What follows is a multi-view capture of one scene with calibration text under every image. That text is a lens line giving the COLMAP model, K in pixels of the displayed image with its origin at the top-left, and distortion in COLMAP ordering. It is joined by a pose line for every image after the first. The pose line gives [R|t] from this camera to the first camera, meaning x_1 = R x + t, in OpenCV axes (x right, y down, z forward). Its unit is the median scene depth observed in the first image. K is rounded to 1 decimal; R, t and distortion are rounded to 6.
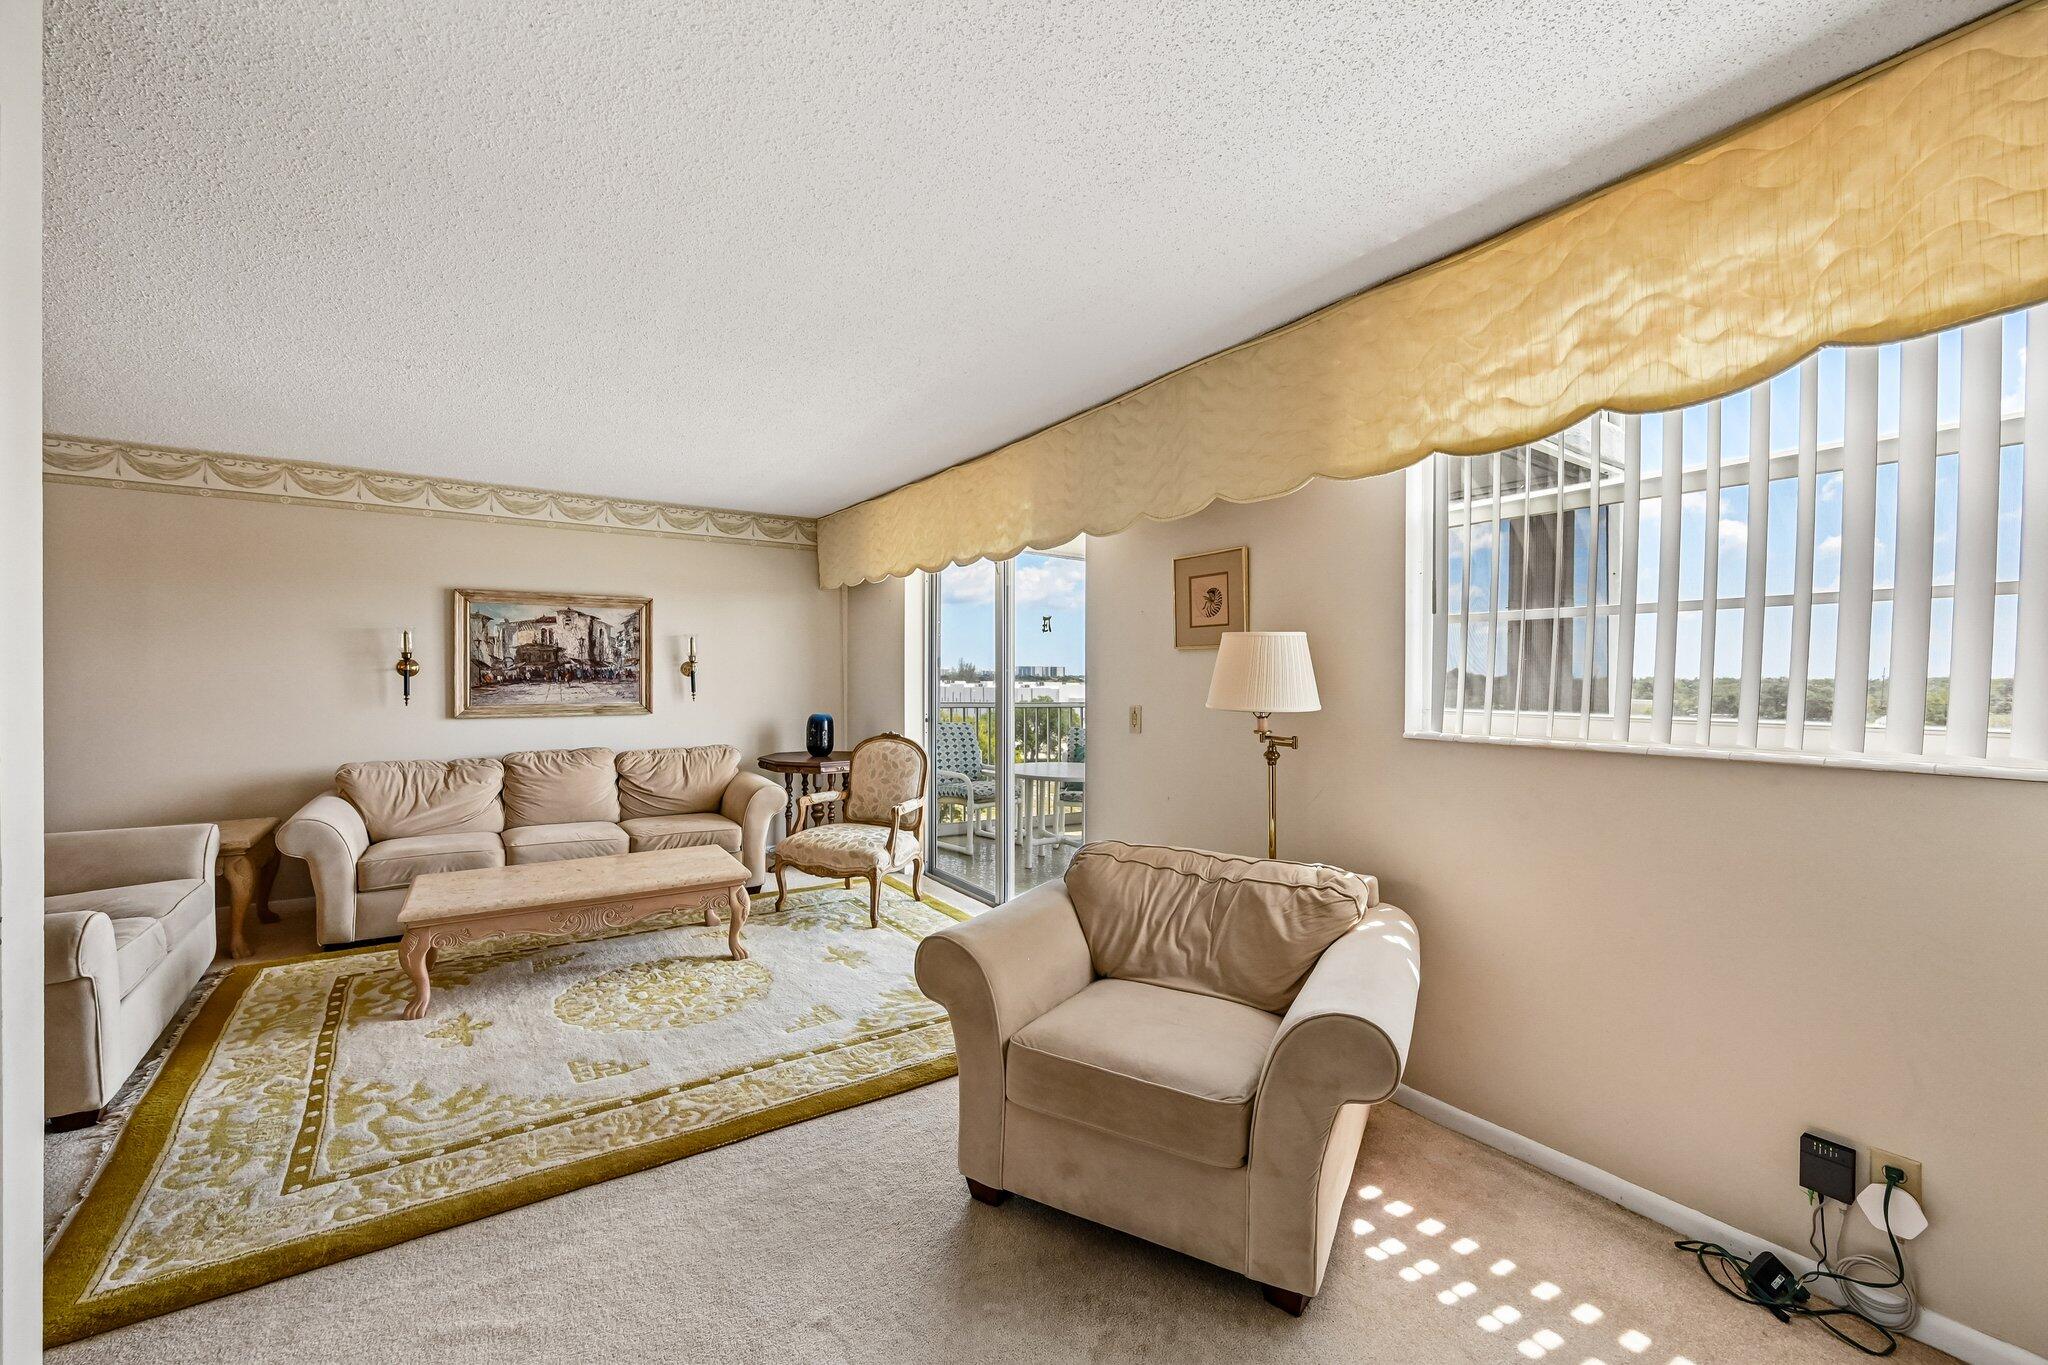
lens RADIAL K [[821.0, 0, 1020.5], [0, 821.0, 686.2], [0, 0, 1]] dist [-0.011285, 0.000318]
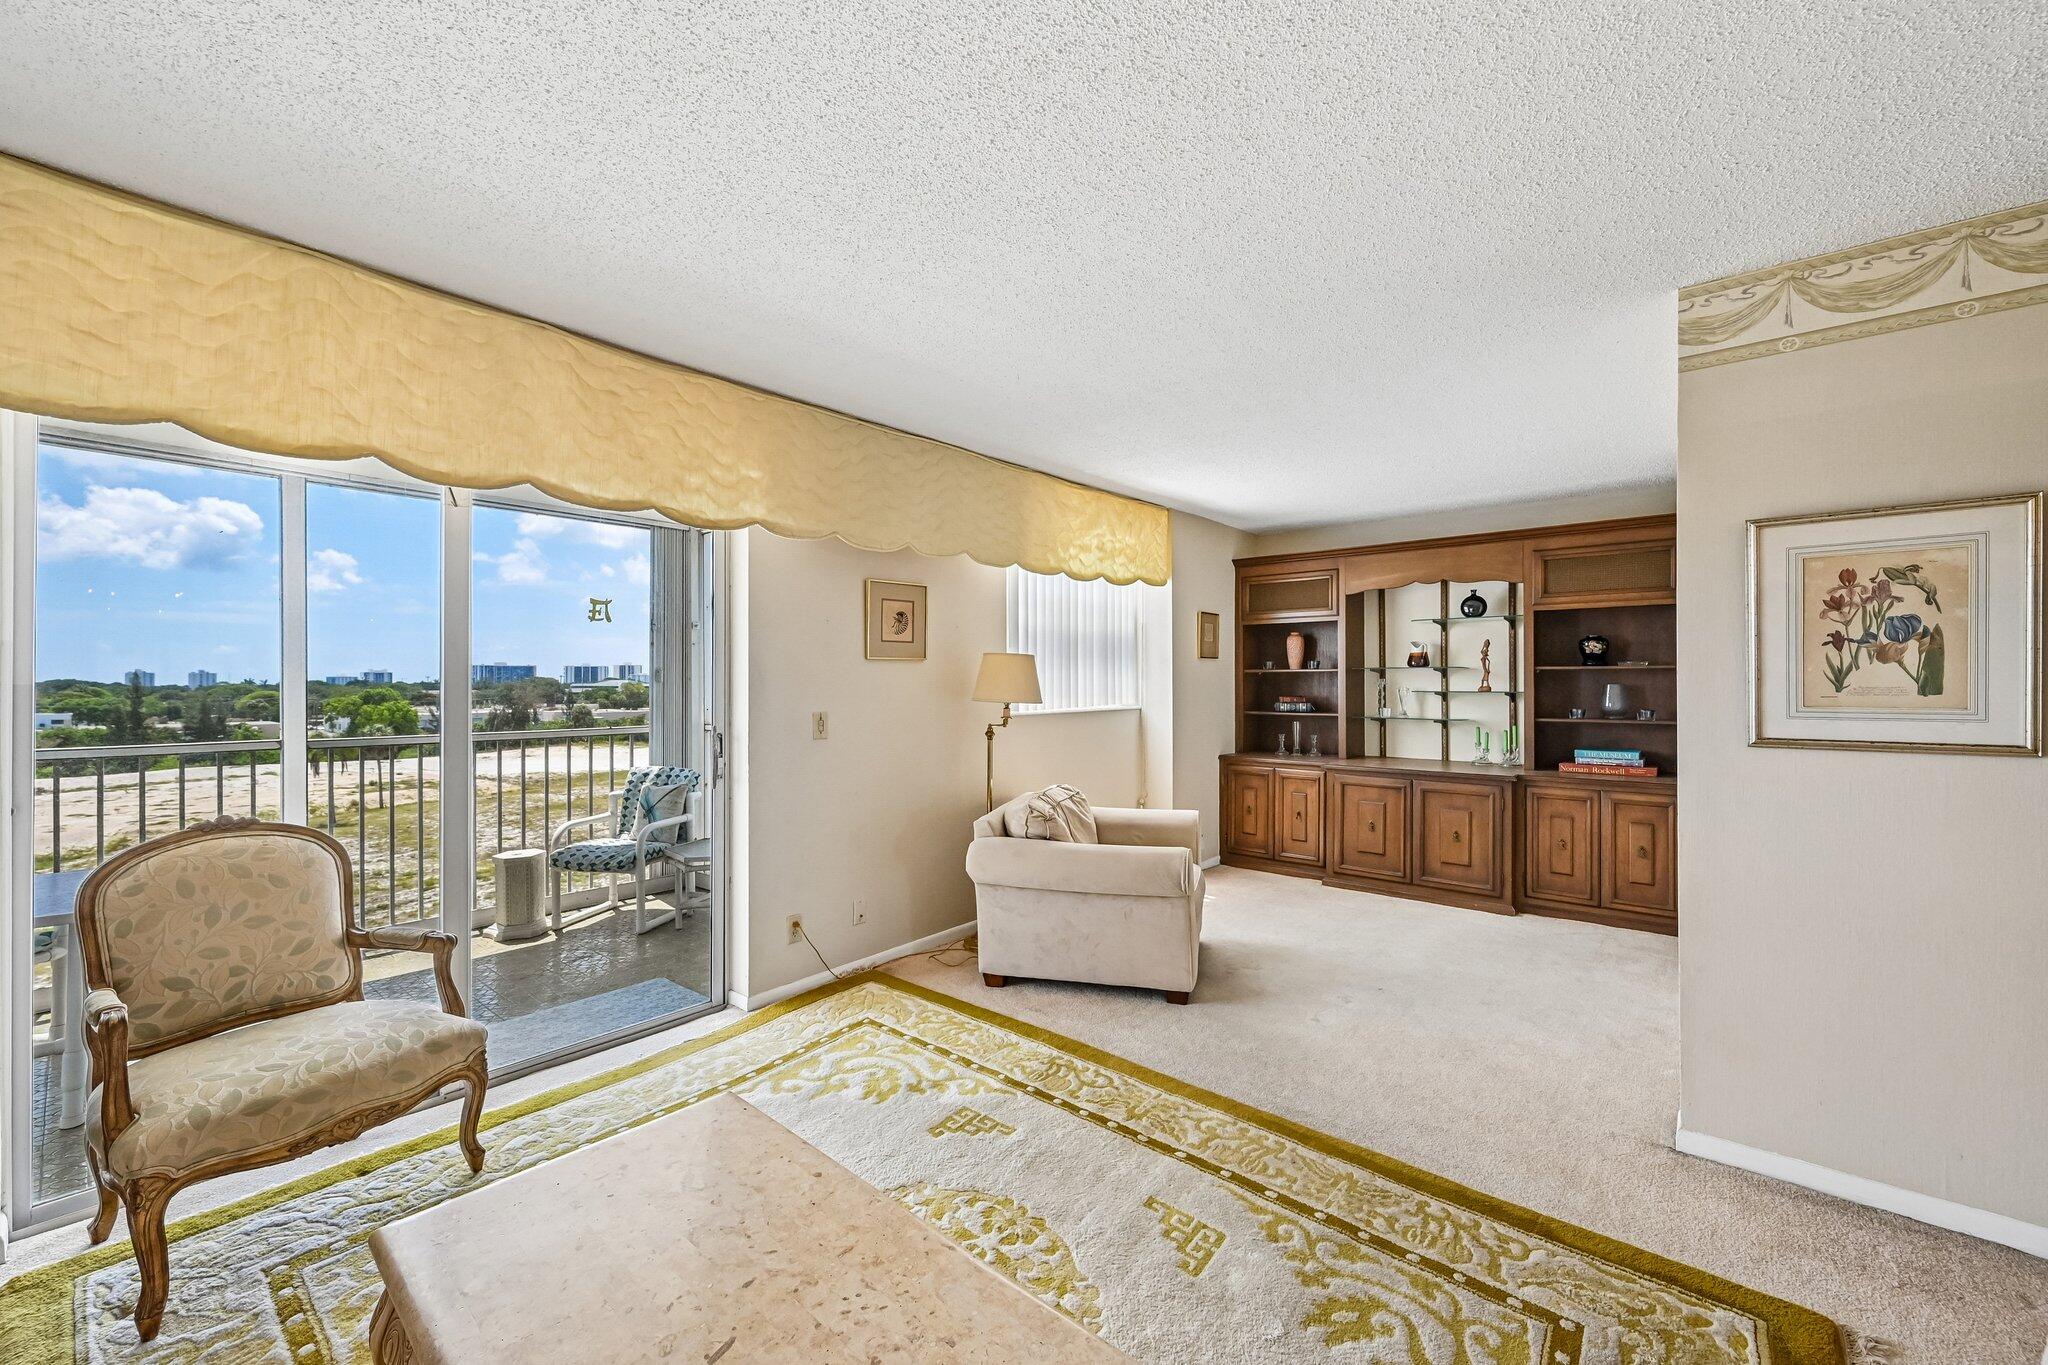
lens RADIAL K [[821.0, 0, 1029.4], [0, 821.0, 686.0], [0, 0, 1]] dist [-0.011285, 0.000318]
pose [[-0.277196, -0.009907, 0.960762, -0.692678], [0.014505, 0.999790, 0.014495, -0.015081], [-0.960704, 0.017953, -0.276994, 0.789167]]
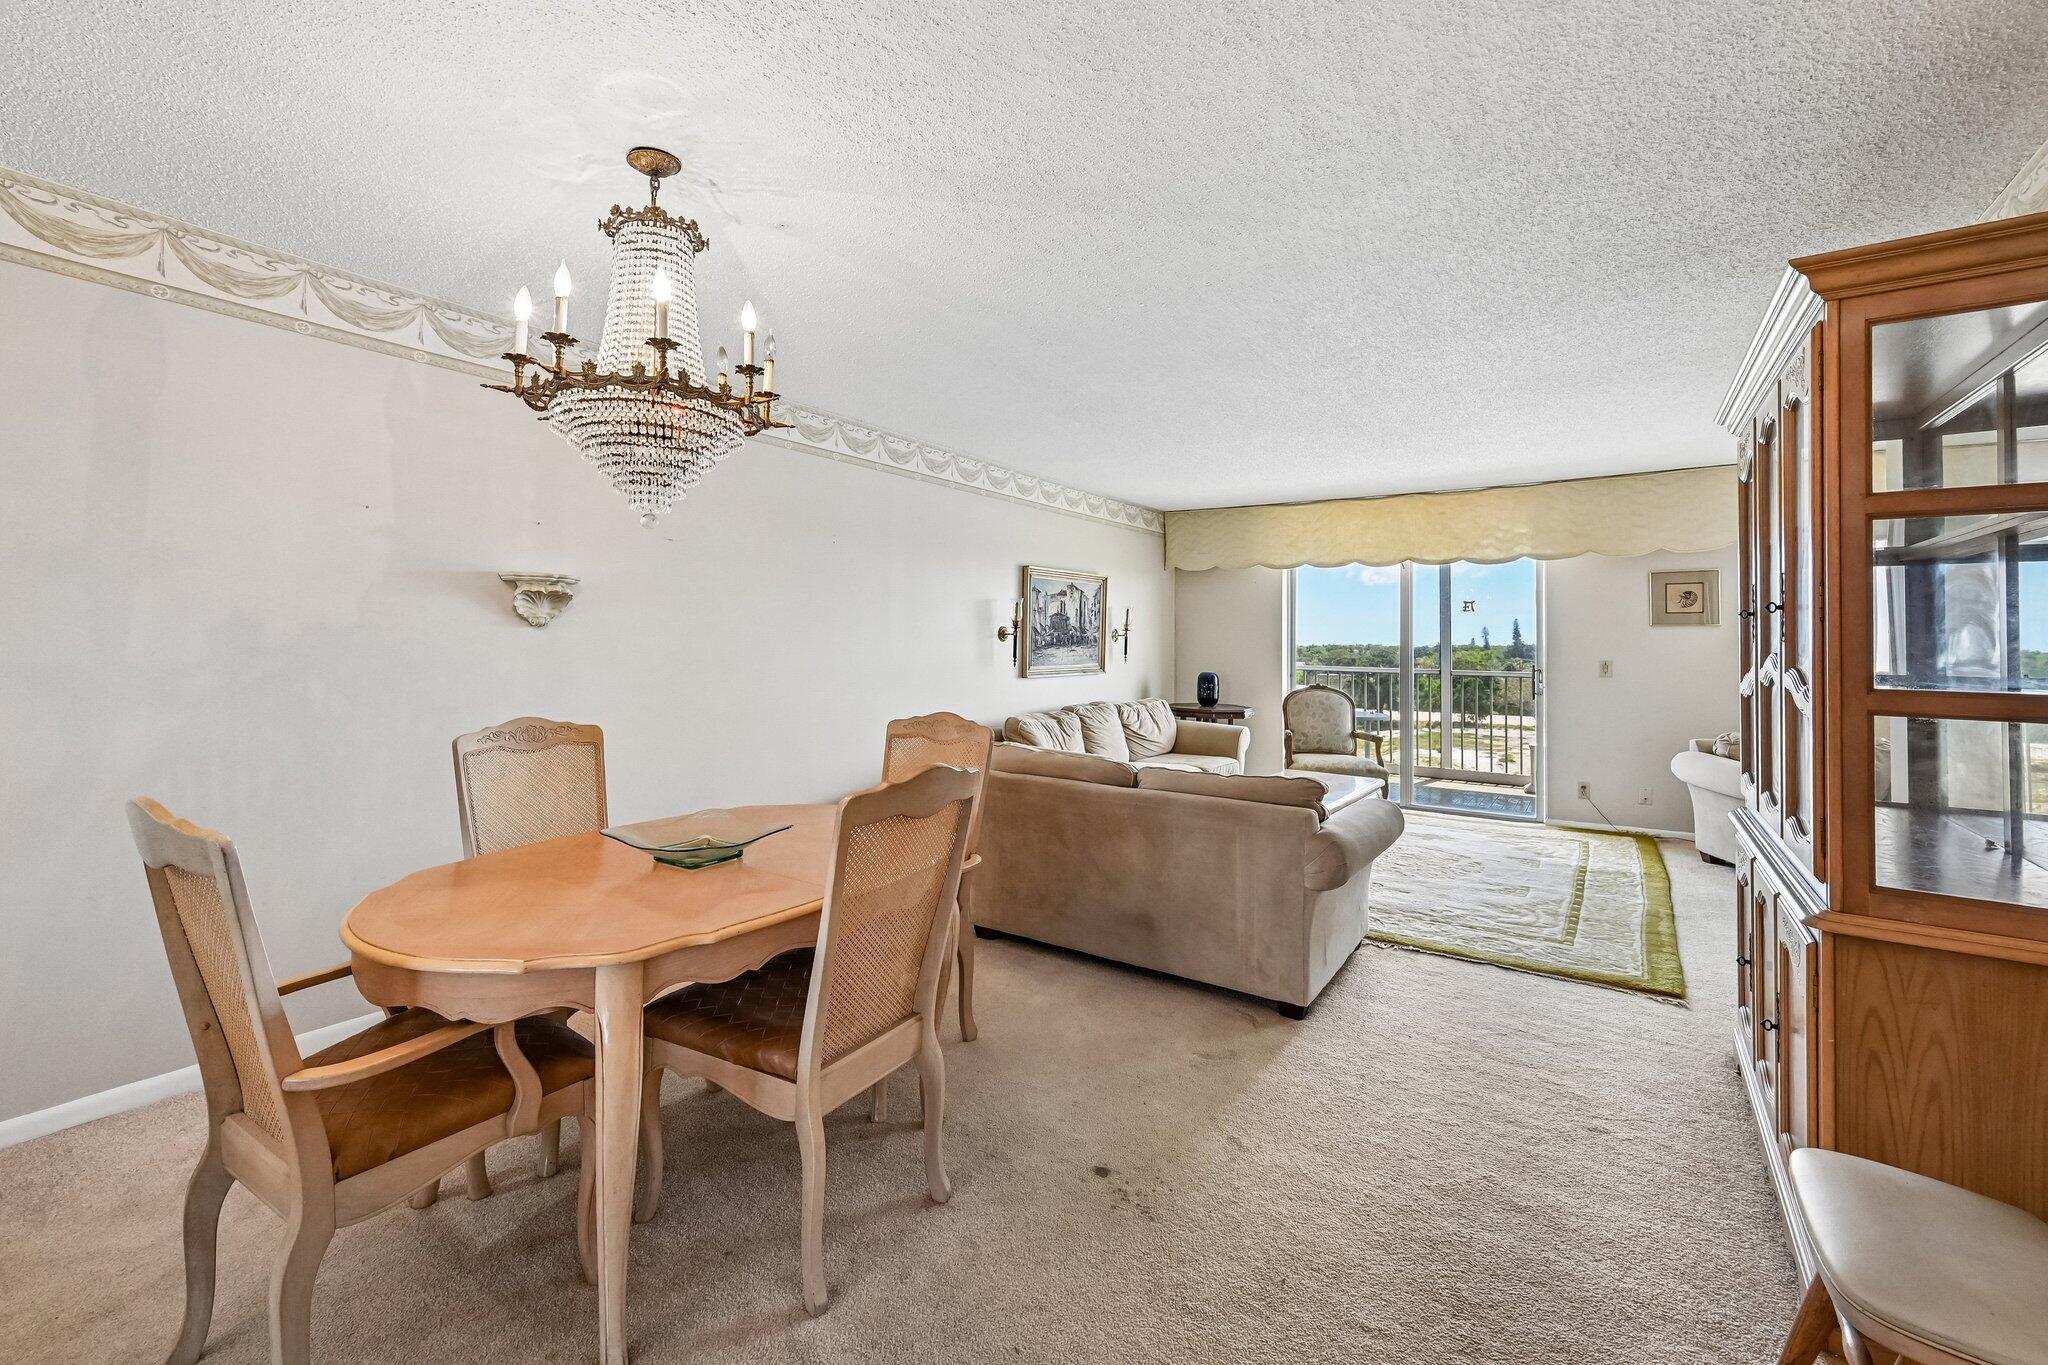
lens RADIAL K [[821.0, 0, 1017.5], [0, 821.0, 638.1], [0, 0, 1]] dist [-0.011285, 0.000318]
pose [[0.938312, 0.003221, 0.345776, -1.143838], [0.002644, 0.999861, -0.016487, 0.002564], [-0.345780, 0.016384, 0.938172, -0.080303]]
